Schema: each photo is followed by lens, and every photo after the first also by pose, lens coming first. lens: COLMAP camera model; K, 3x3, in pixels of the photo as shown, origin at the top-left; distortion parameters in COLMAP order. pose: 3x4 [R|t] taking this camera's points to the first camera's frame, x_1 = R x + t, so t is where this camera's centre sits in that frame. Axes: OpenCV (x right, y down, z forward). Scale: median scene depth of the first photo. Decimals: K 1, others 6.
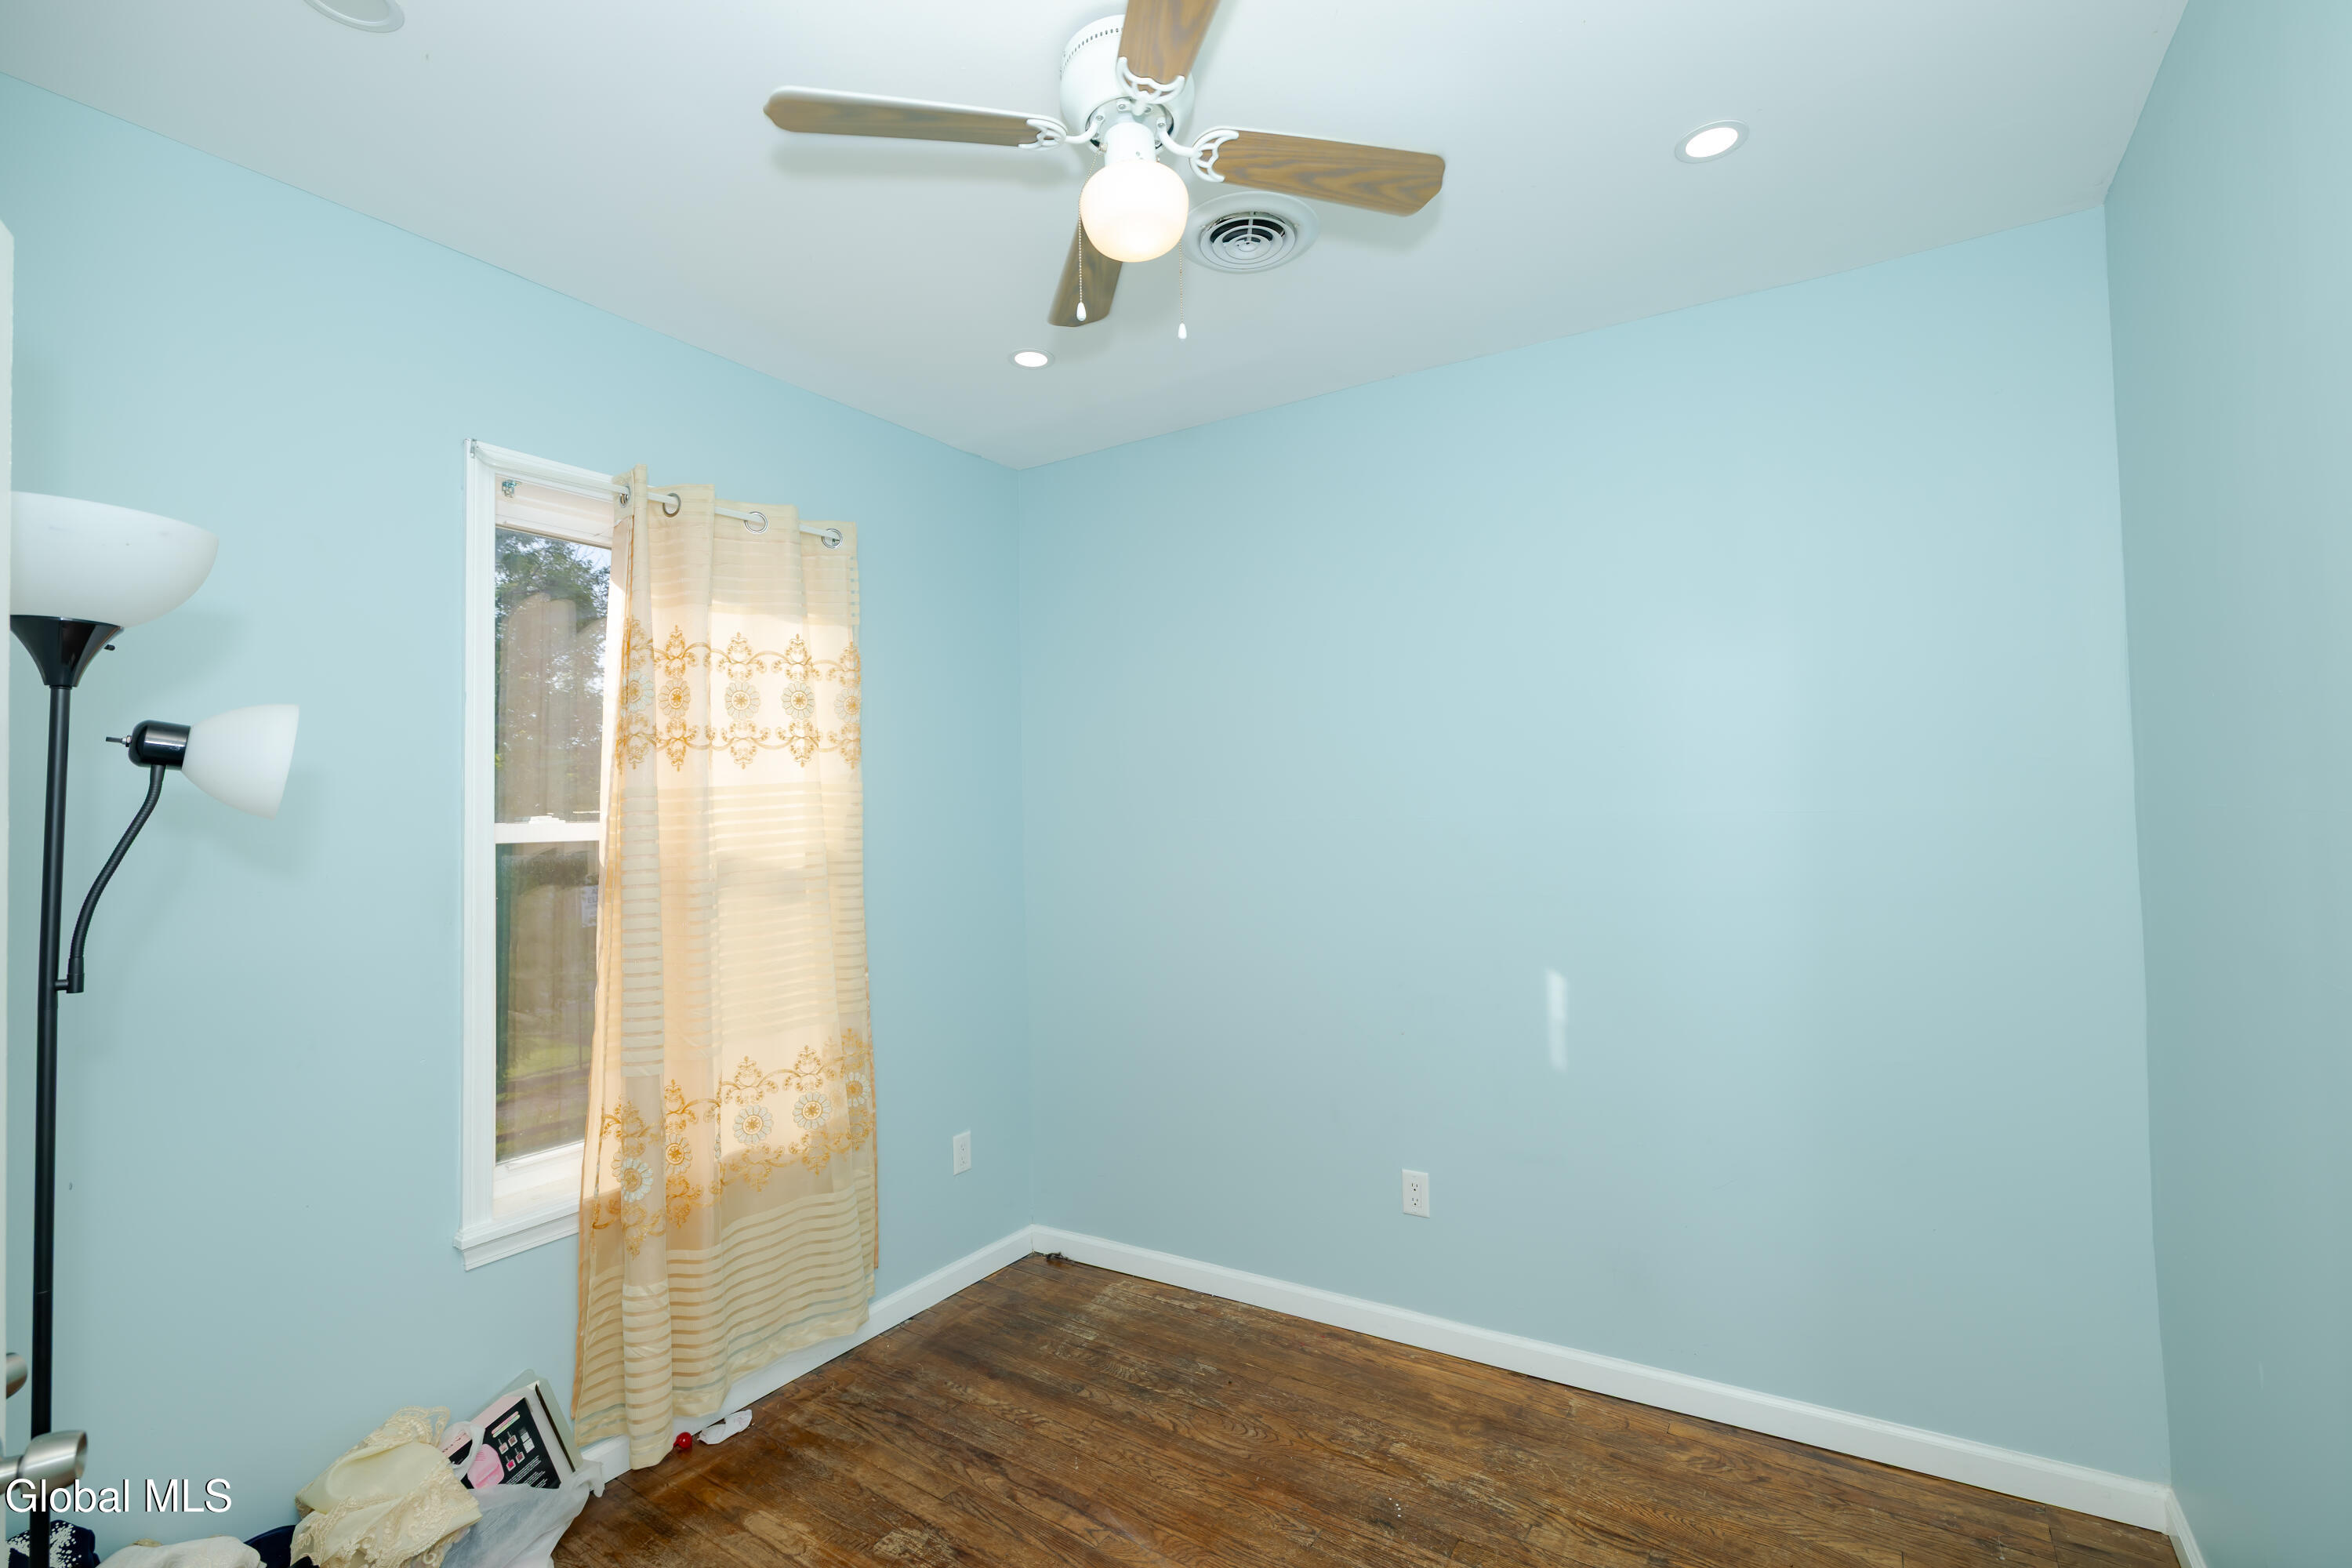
lens RADIAL K [[1074.3, 0, 1176.0], [0, 1074.3, 784.0], [0, 0, 1]] dist [0.000462, 0.000059]
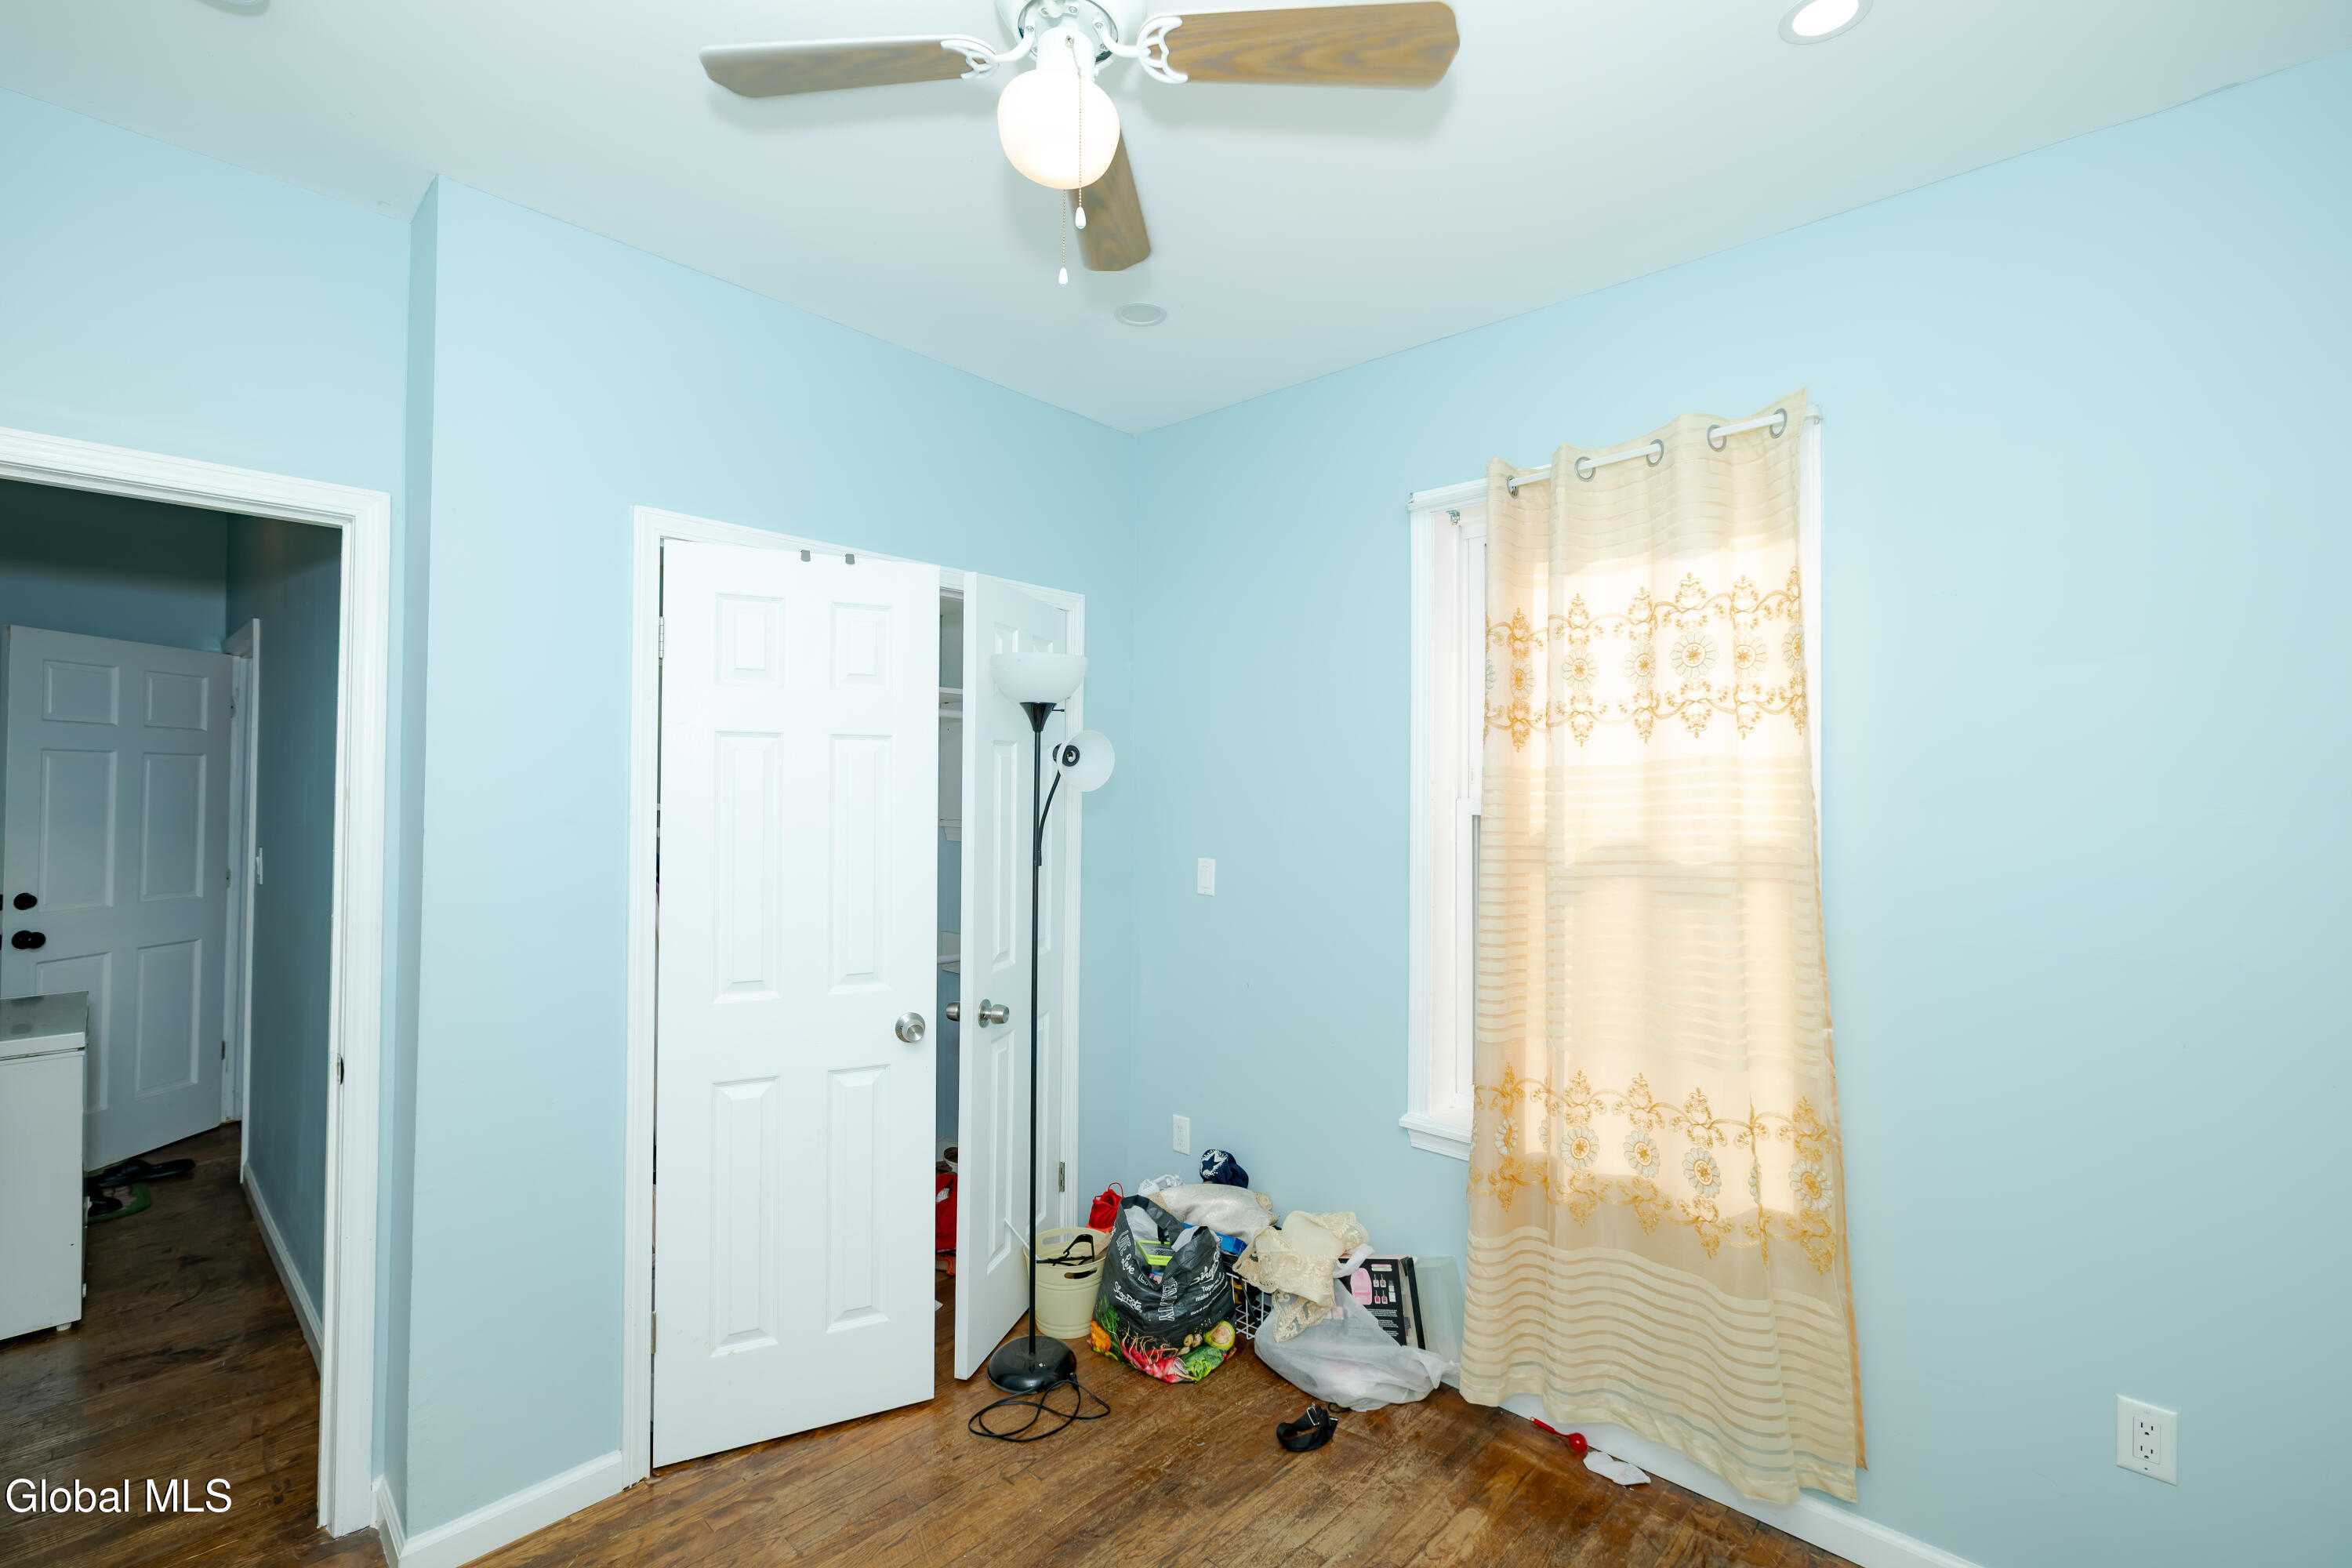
lens RADIAL K [[1074.3, 0, 1176.0], [0, 1074.3, 784.0], [0, 0, 1]] dist [0.000462, 0.000059]
pose [[-0.200040, 0.020854, -0.979566, 0.585448], [0.022794, 0.999602, 0.016625, -0.004984], [0.979523, -0.019003, -0.200436, 0.906074]]
